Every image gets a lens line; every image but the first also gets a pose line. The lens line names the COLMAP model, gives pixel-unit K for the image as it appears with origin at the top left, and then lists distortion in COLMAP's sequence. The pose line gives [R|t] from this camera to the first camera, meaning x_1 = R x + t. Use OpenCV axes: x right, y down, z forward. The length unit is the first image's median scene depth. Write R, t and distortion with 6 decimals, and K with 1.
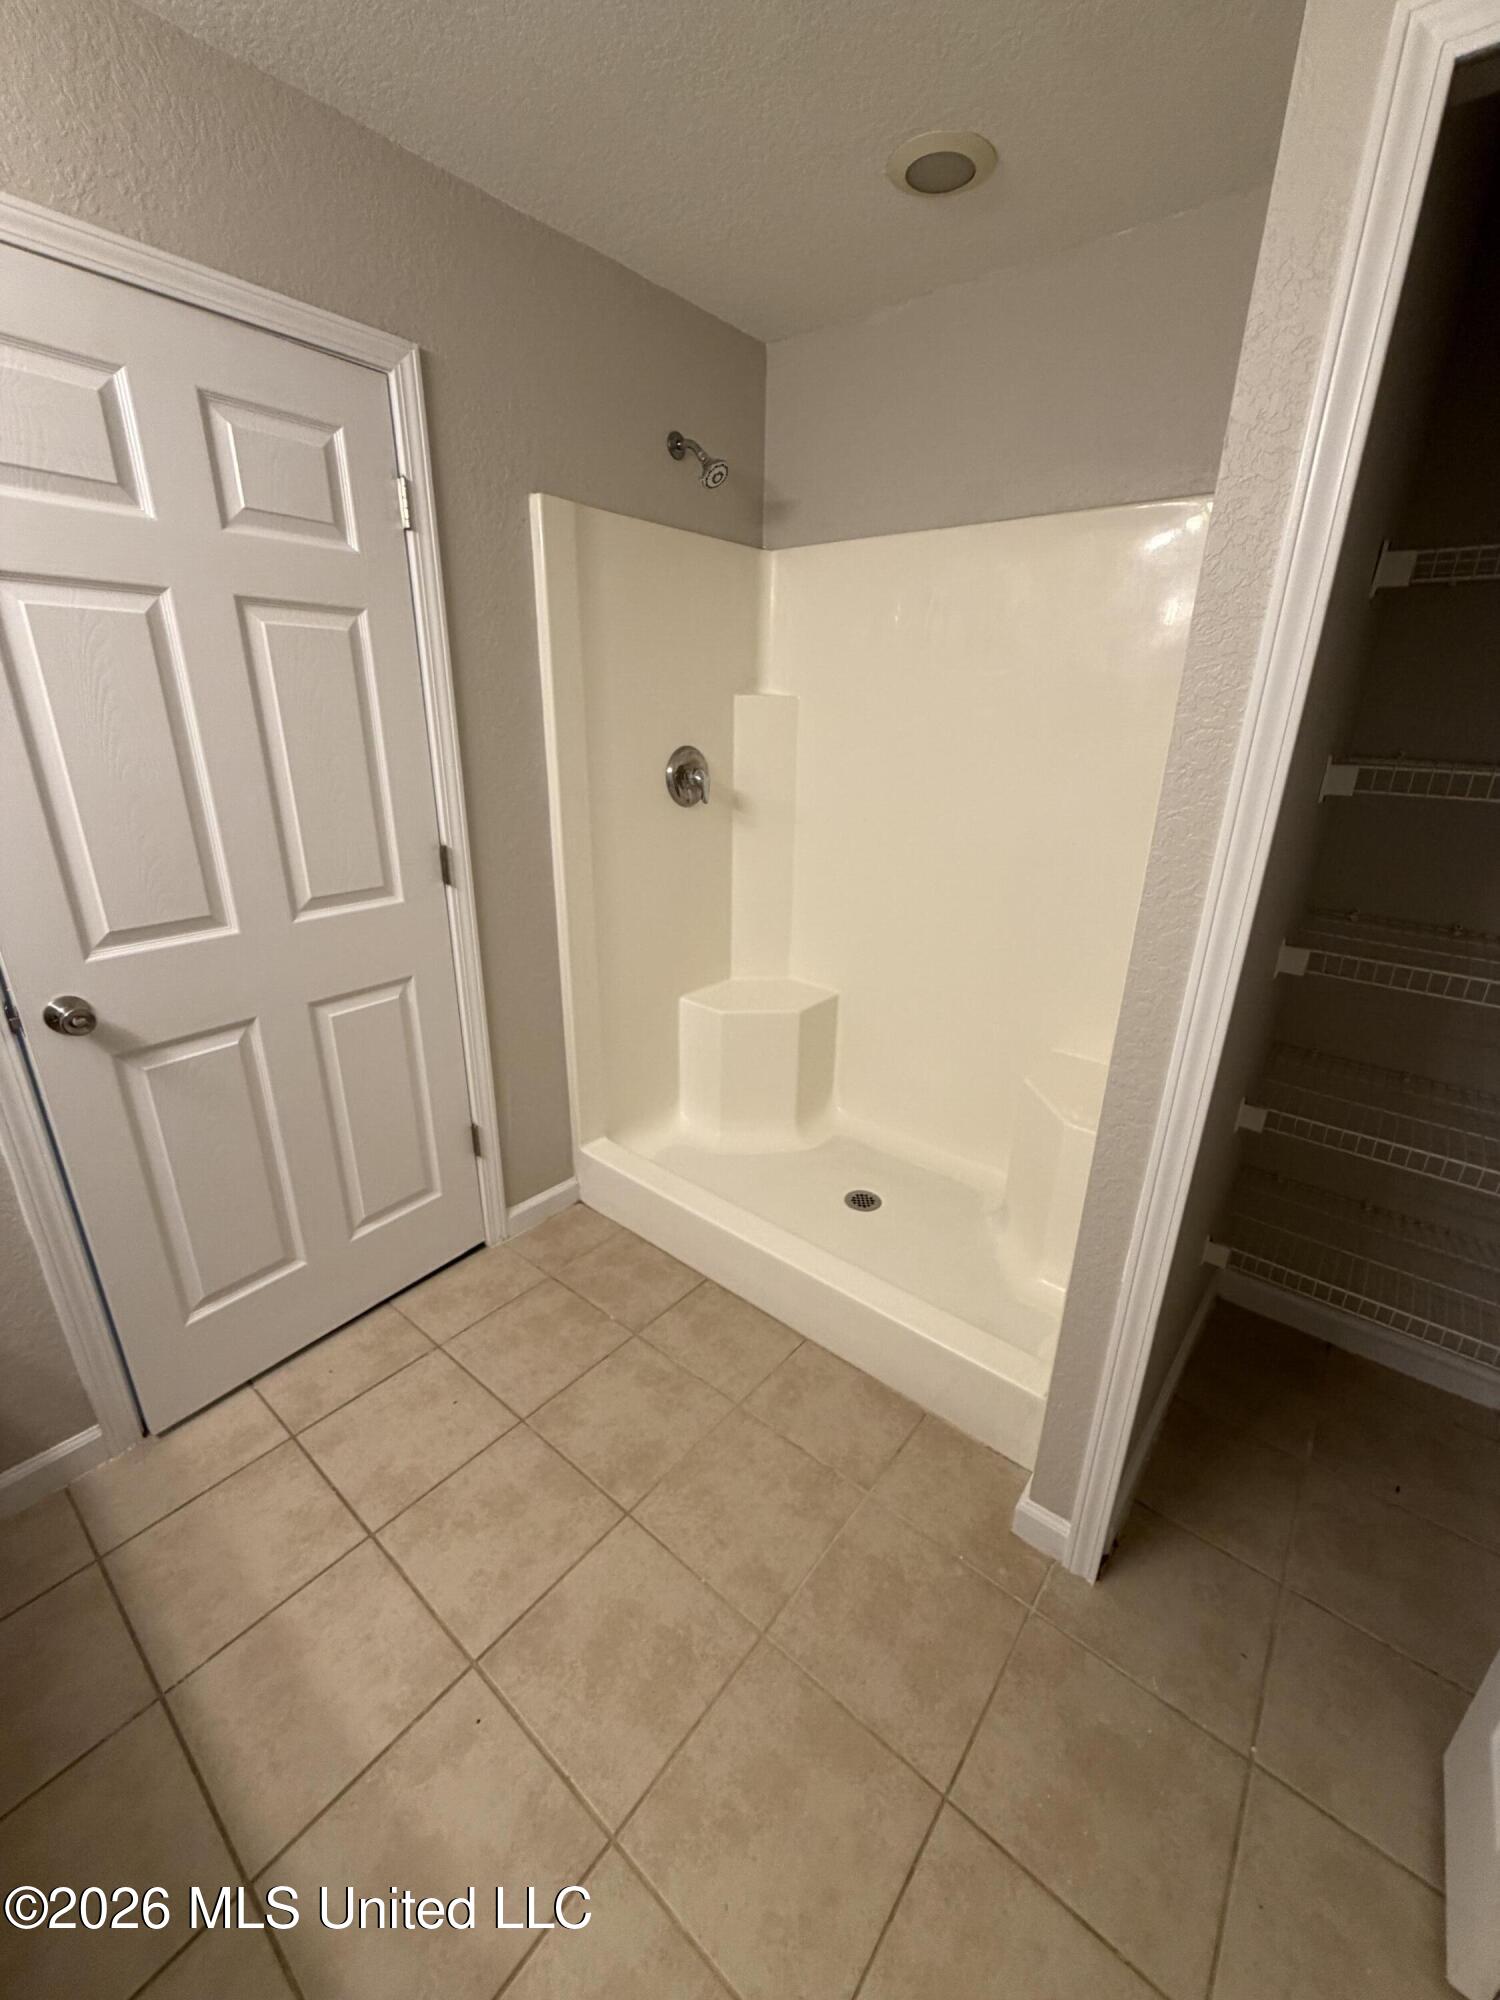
lens RADIAL K [[799.1, 0, 750.7], [0, 799.1, 1002.3], [0, 0, 1]] dist [0.001177, 0.000819]
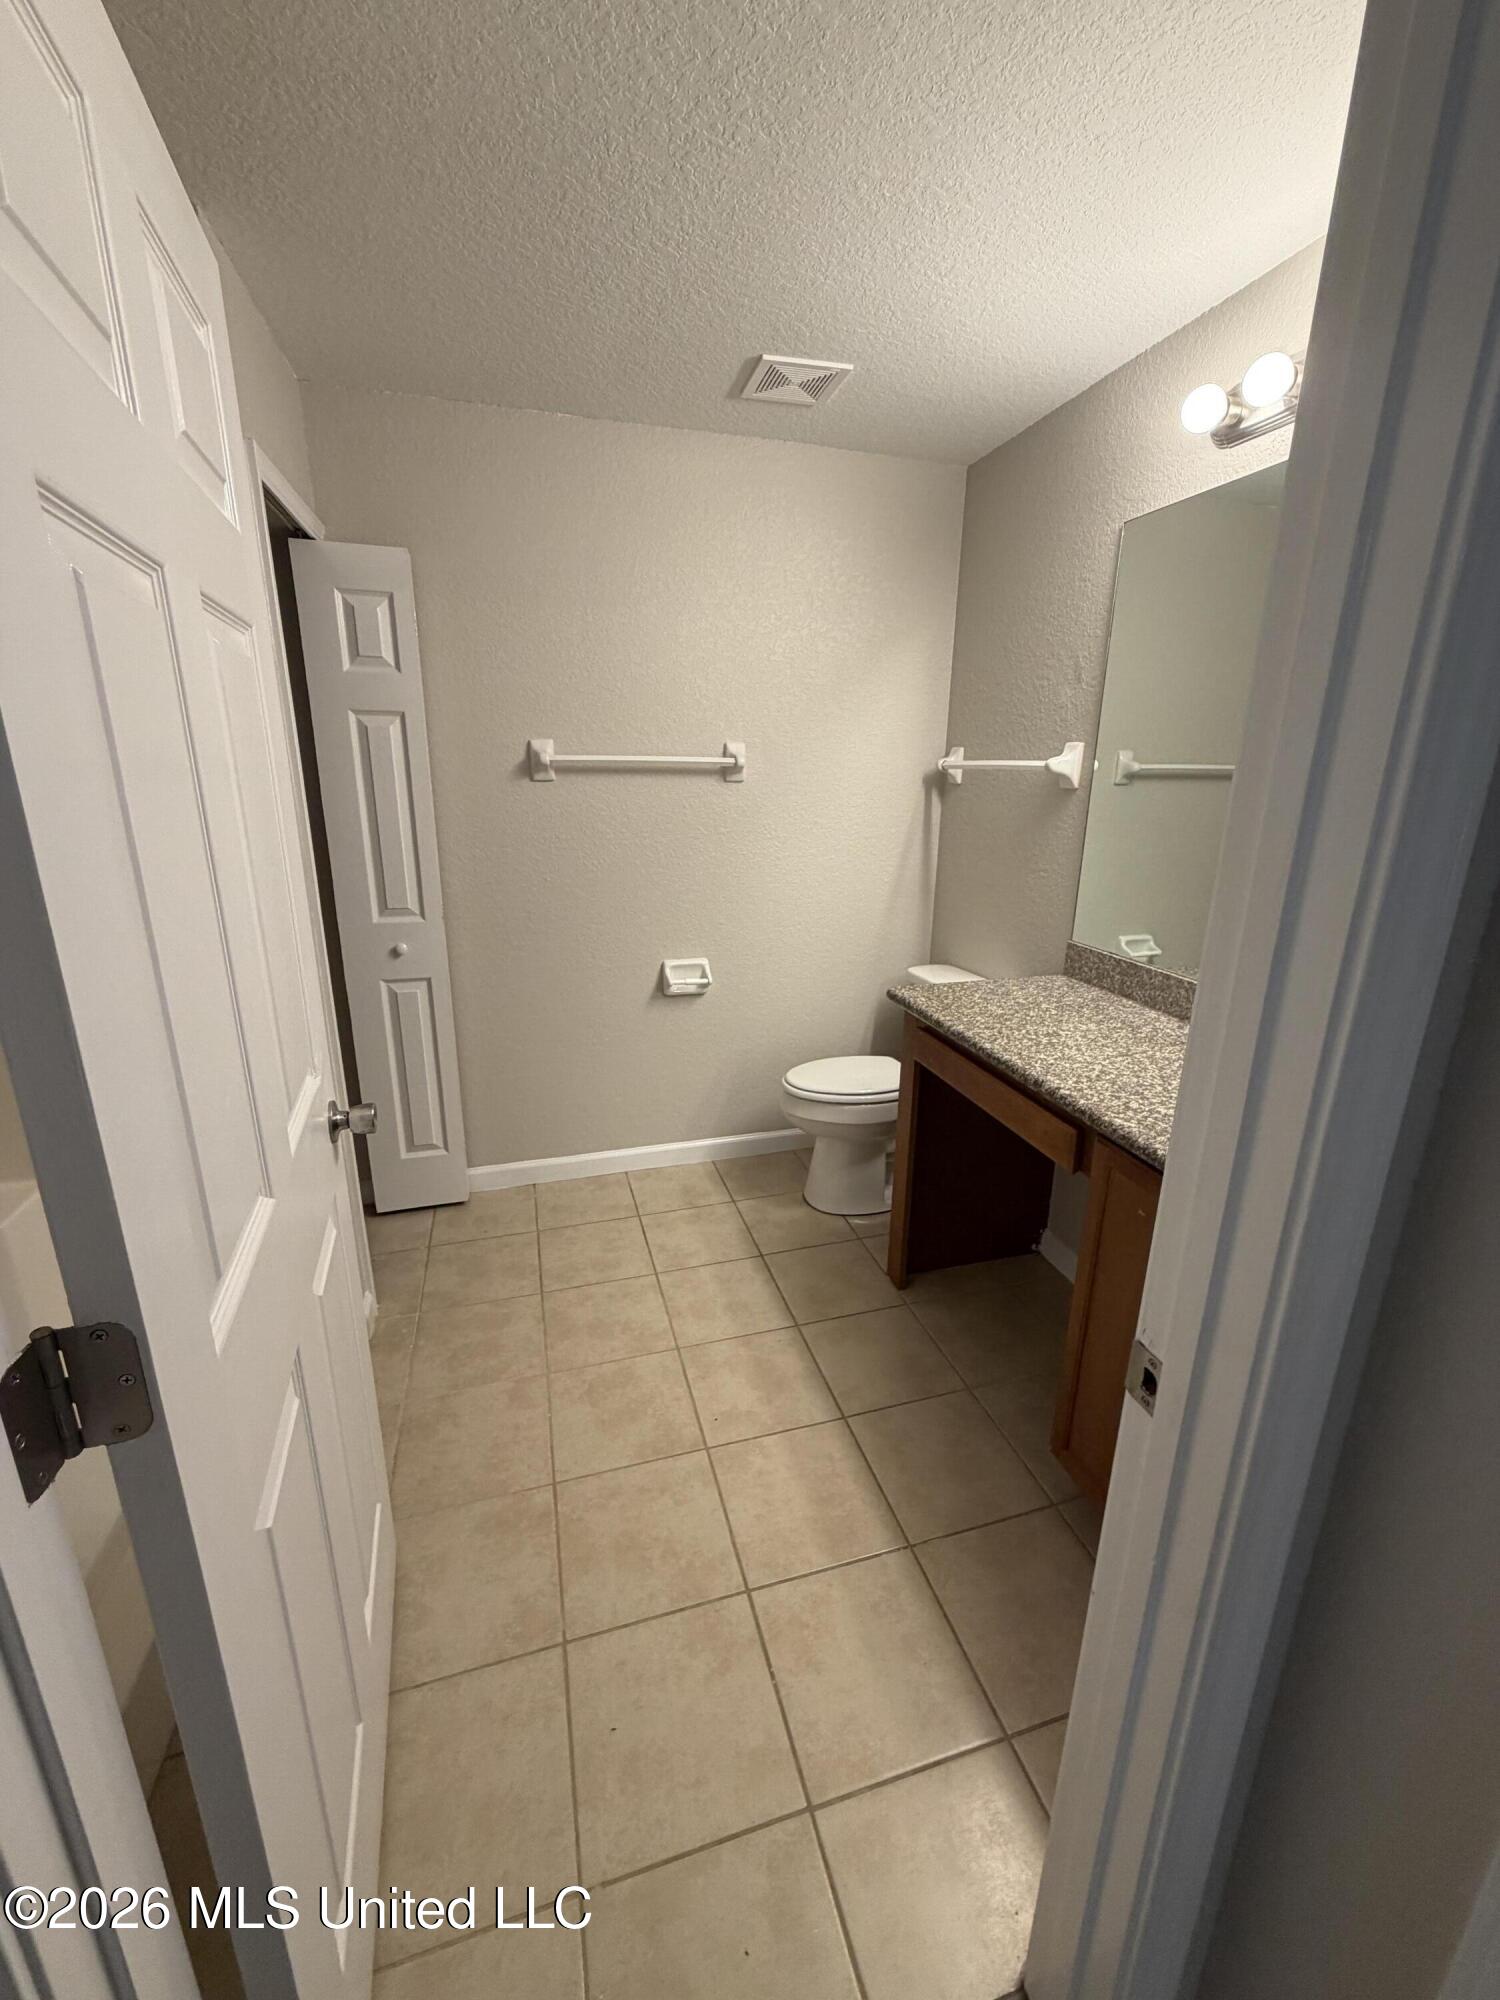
lens RADIAL K [[799.1, 0, 750.4], [0, 799.1, 996.4], [0, 0, 1]] dist [0.001177, 0.000819]
pose [[-0.823812, -0.187264, 0.535039, -0.937530], [0.164305, 0.824459, 0.541545, -0.522443], [-0.542530, 0.534041, -0.648430, 1.342764]]
